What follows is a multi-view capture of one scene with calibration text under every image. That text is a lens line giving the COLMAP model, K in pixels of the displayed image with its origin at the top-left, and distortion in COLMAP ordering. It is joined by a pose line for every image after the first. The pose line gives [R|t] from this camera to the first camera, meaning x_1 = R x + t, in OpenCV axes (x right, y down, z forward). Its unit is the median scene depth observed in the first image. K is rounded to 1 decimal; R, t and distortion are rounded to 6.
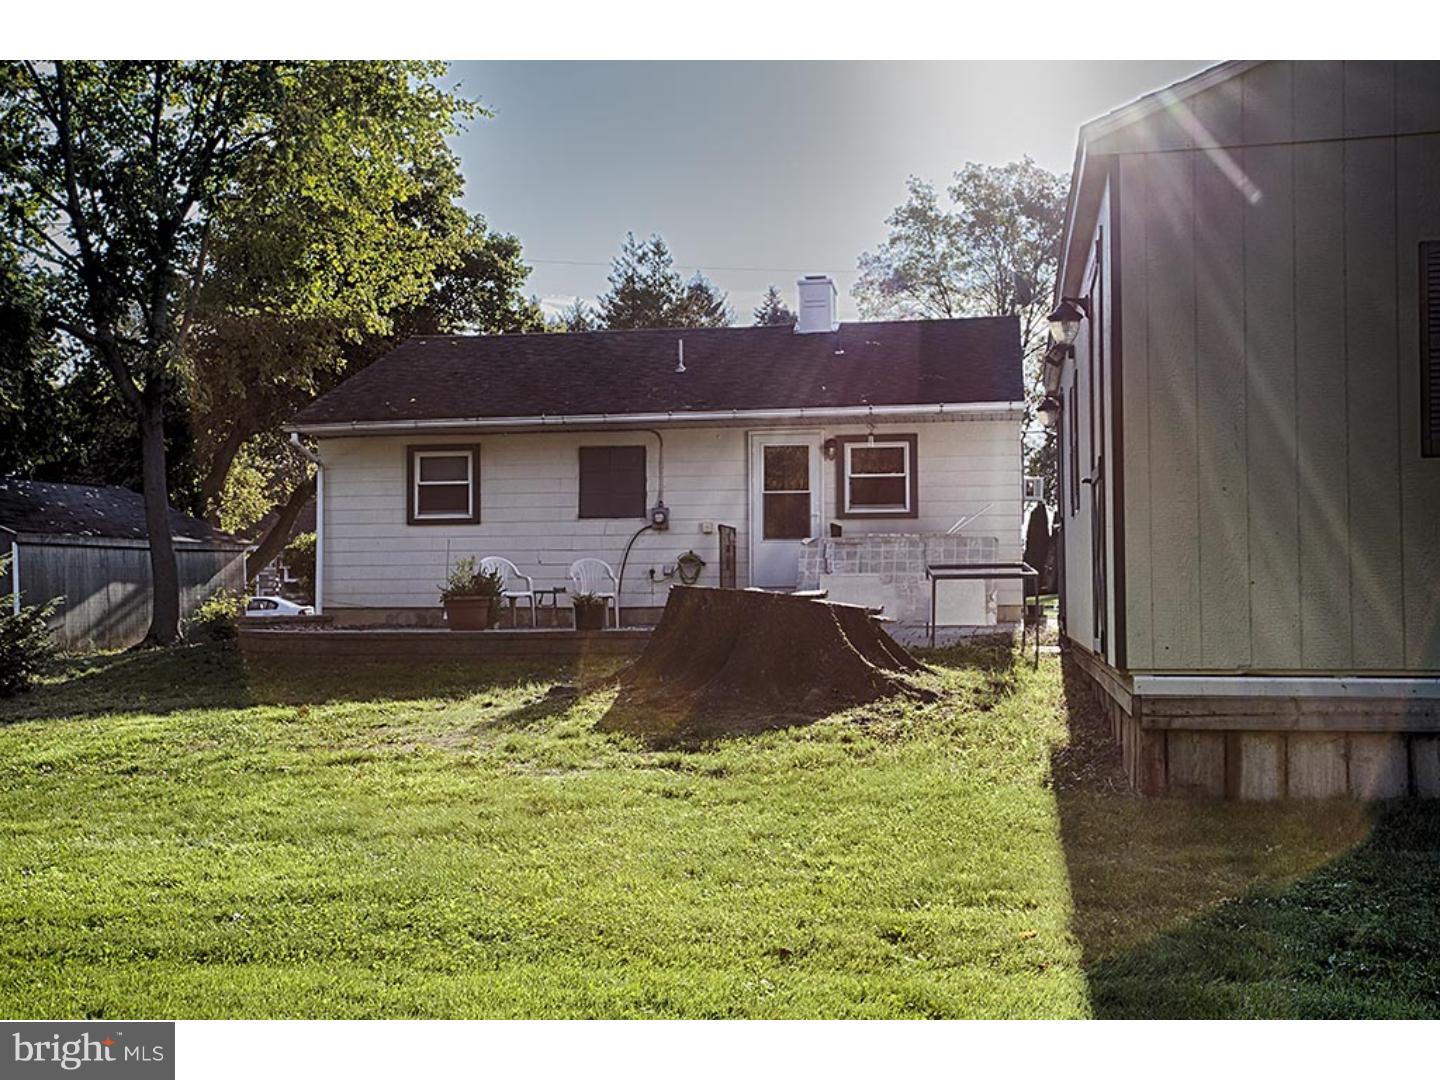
lens RADIAL K [[1599.7, 0, 721.2], [0, 1599.7, 541.8], [0, 0, 1]] dist [0.053347, 0.000000]
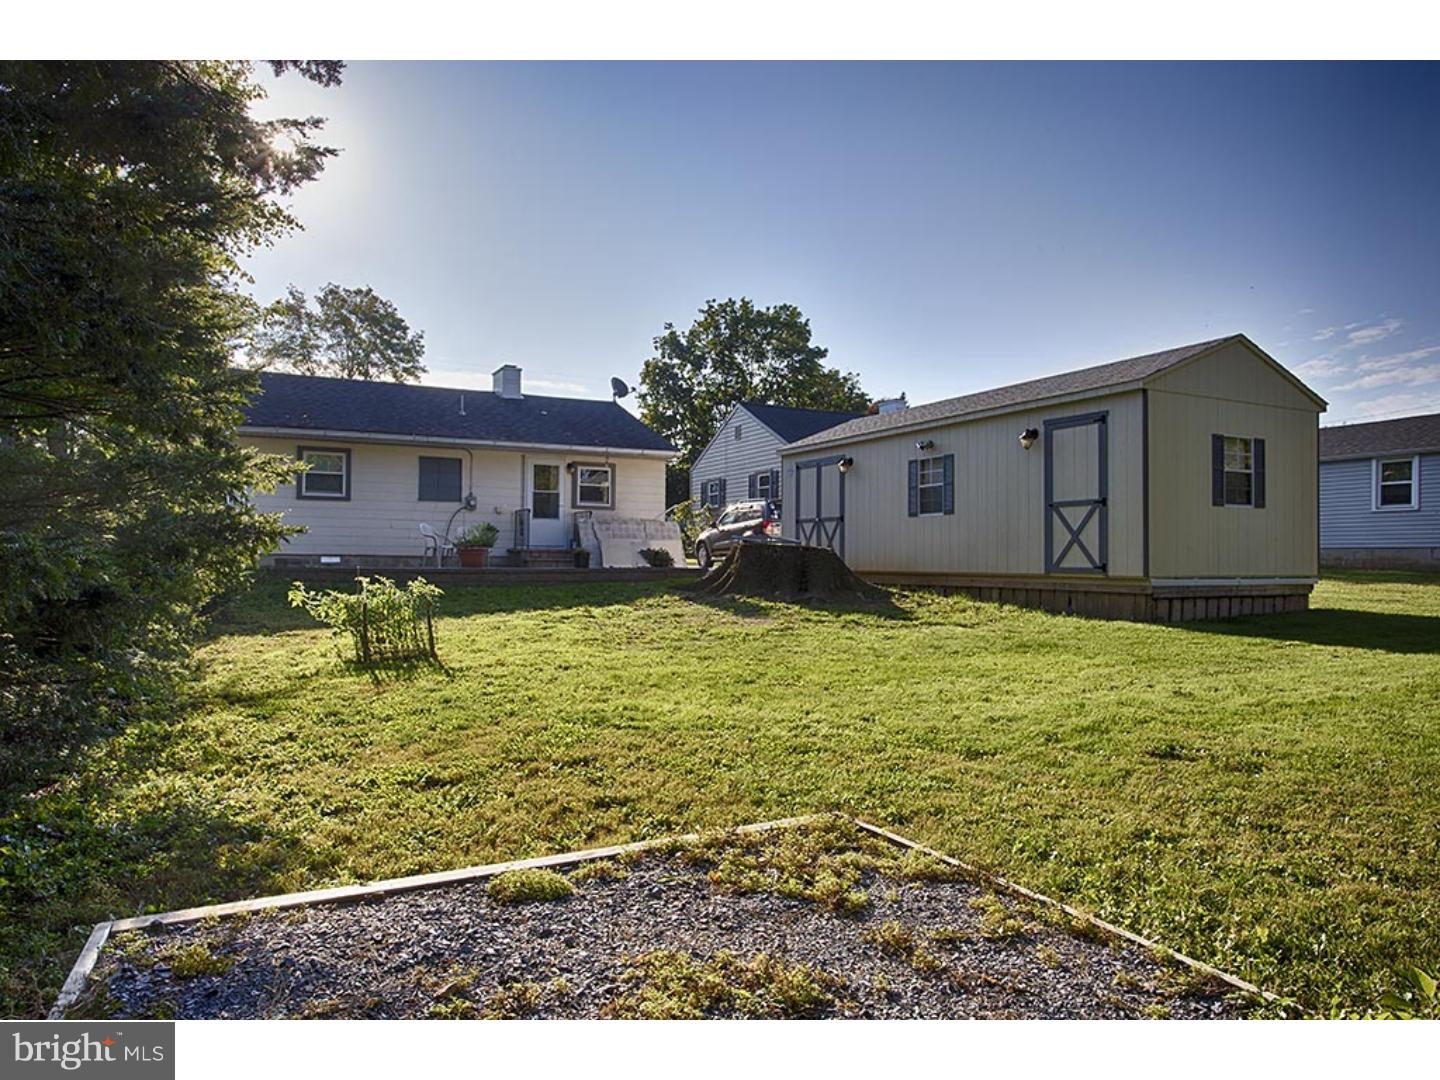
lens RADIAL K [[937.4, 0, 722.2], [0, 937.4, 541.5], [0, 0, 1]] dist [0.001900, -0.000024]
pose [[0.801996, 0.023380, 0.596872, -0.409233], [-0.033766, 0.999410, 0.006221, 0.010575], [-0.596375, -0.025143, 0.802312, 0.058806]]
